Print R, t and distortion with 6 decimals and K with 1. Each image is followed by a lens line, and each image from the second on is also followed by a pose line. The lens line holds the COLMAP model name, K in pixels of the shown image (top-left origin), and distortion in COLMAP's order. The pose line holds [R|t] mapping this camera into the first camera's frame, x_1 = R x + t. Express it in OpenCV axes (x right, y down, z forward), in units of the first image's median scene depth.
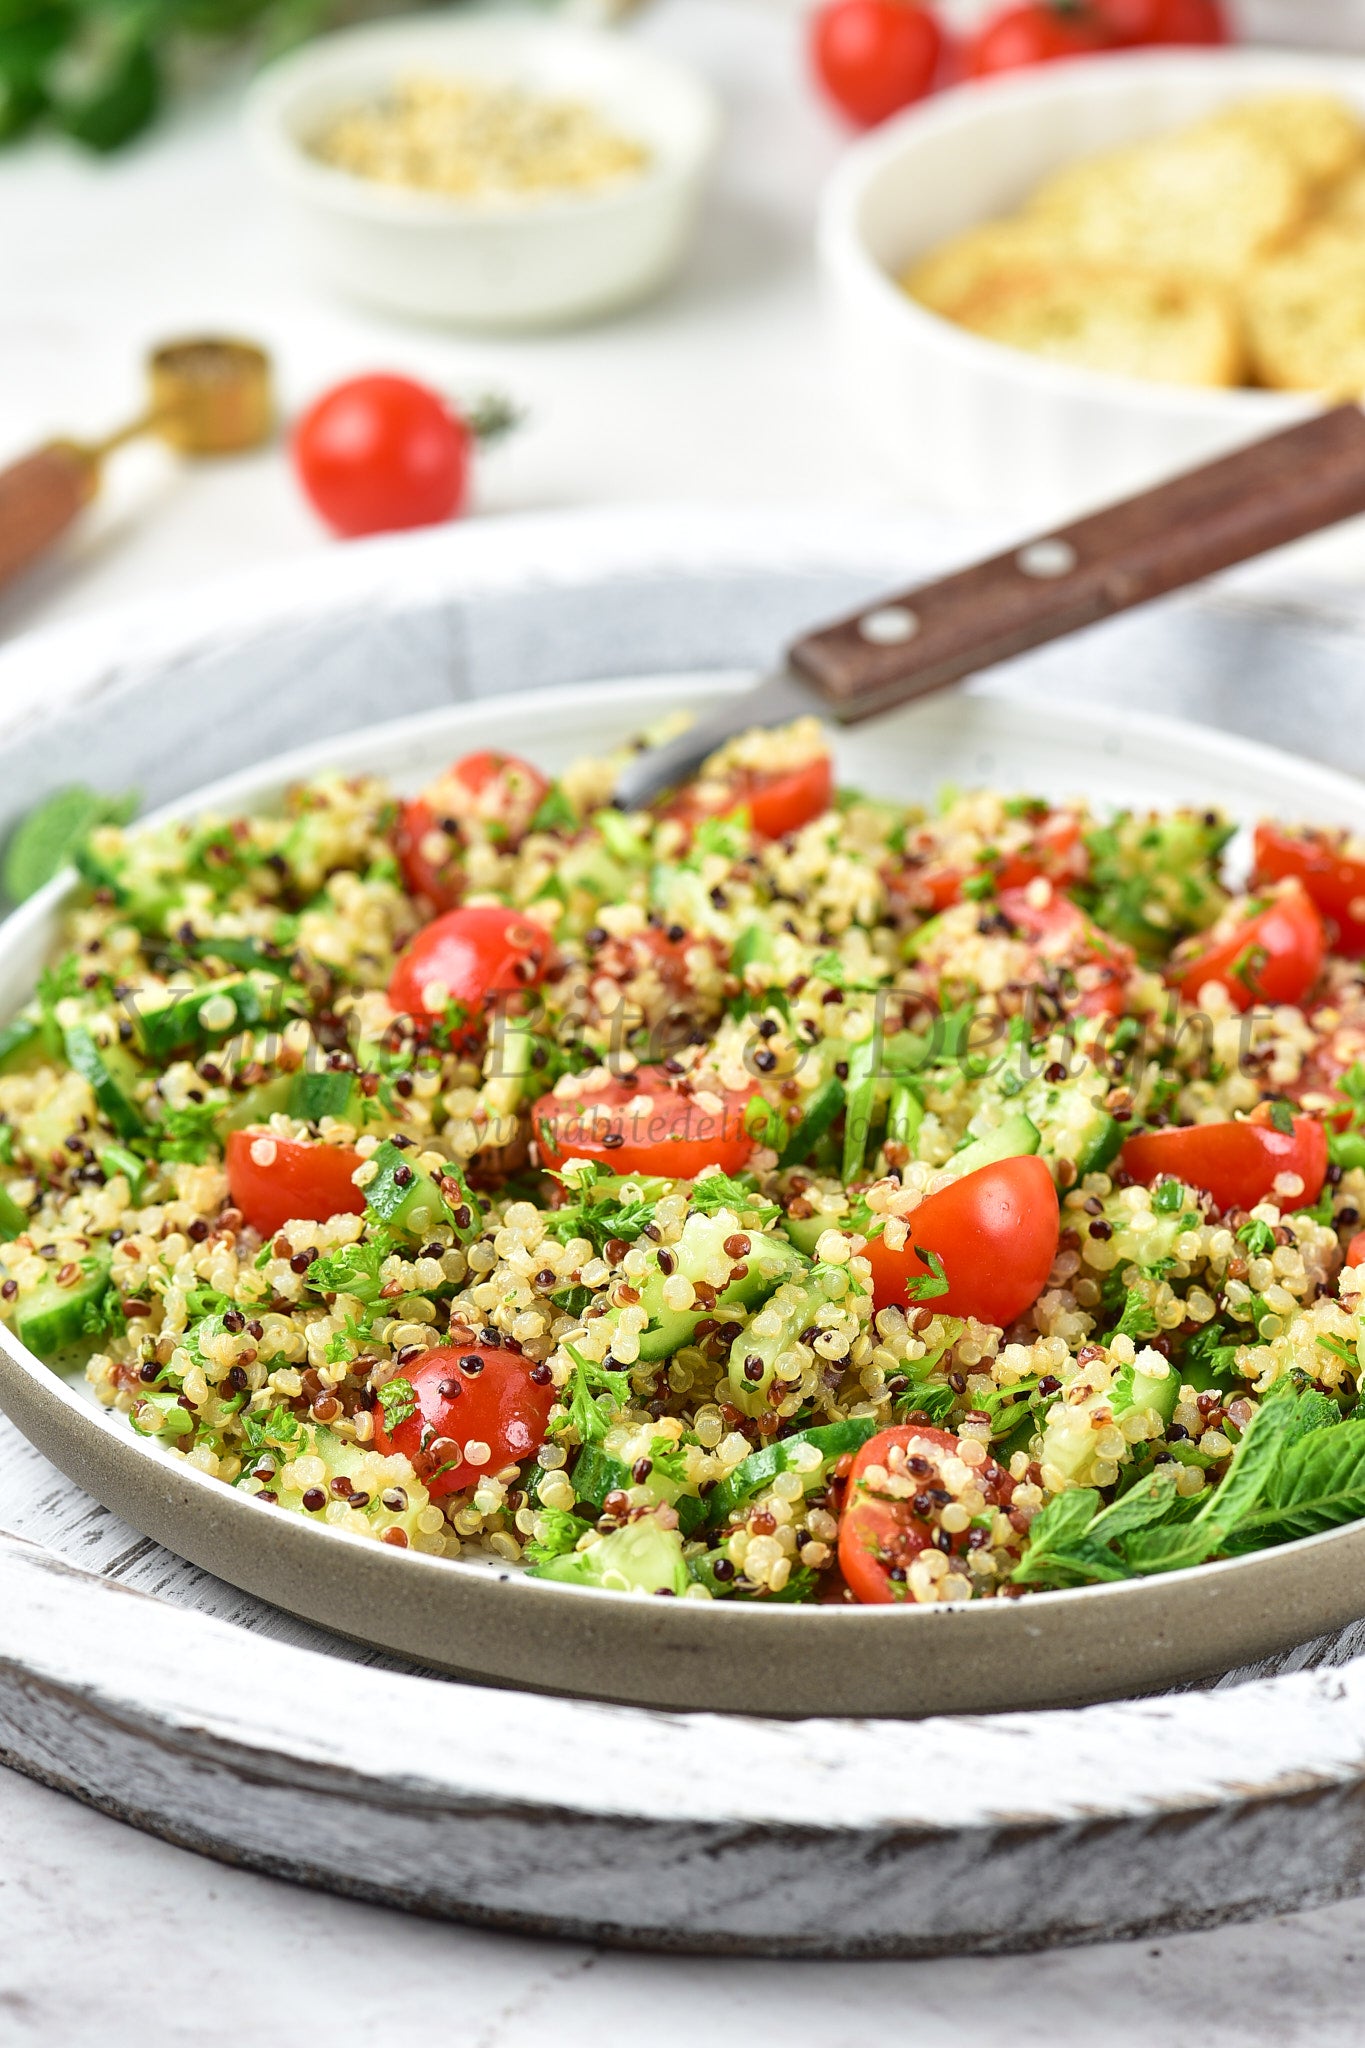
lens RADIAL K [[7047.4, 0, 685.3], [0, 7047.4, 1022.3], [0, 0, 1]] dist [-0.137056, -0.017715]
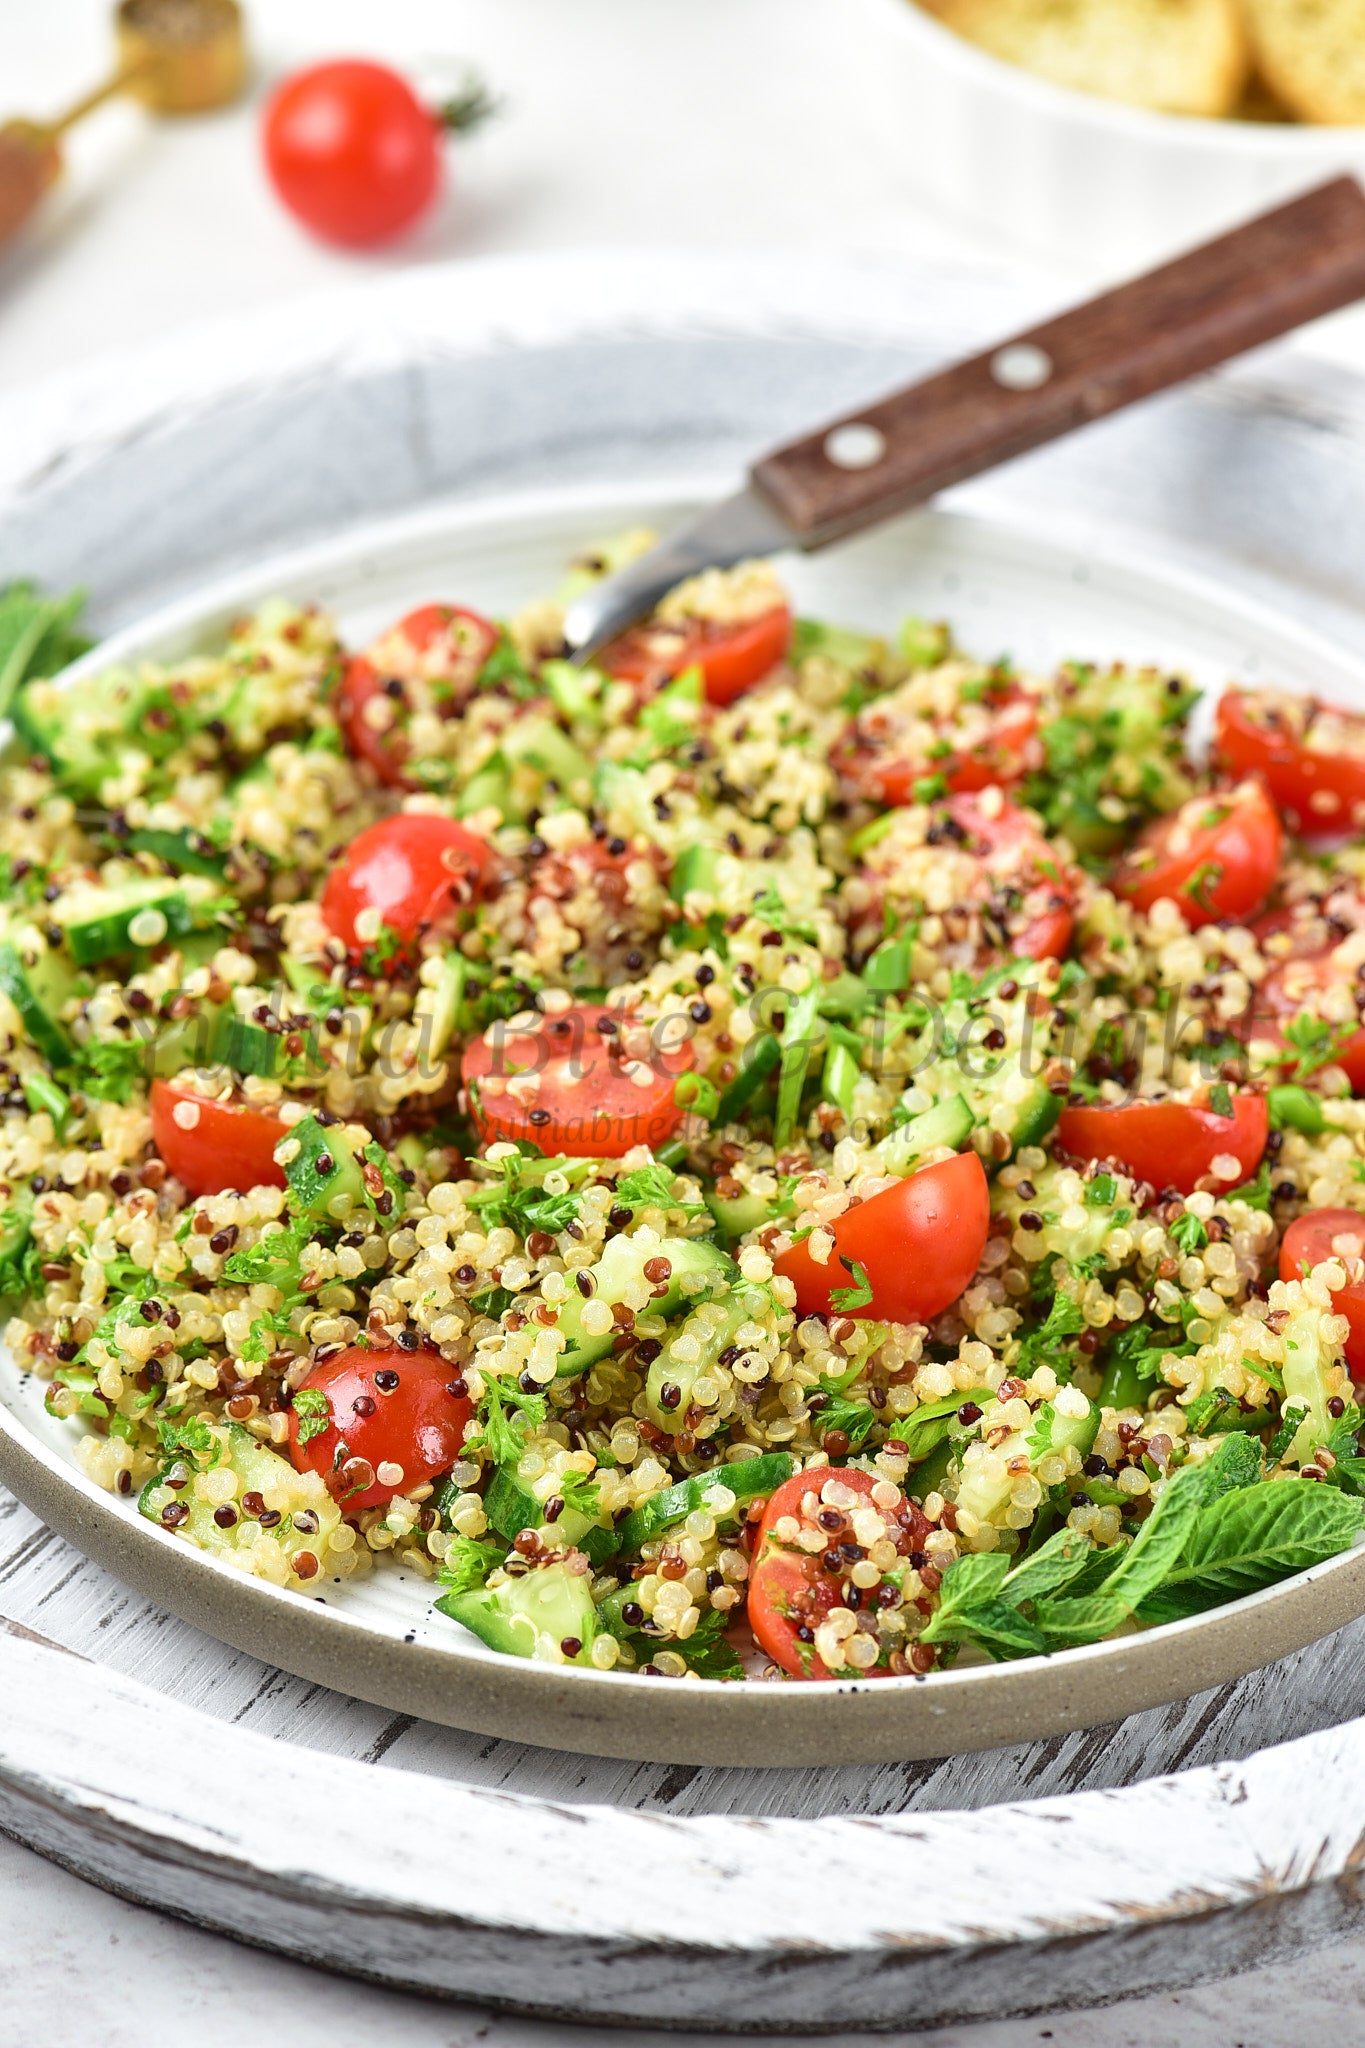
lens RADIAL K [[7047.4, 0, 685.3], [0, 7047.4, 1022.3], [0, 0, 1]] dist [-0.137056, -0.017715]
pose [[0.999600, 0.026774, -0.009143, 0.018879], [-0.024651, 0.982803, 0.183005, -0.178655], [0.013885, -0.182706, 0.983069, 0.033766]]
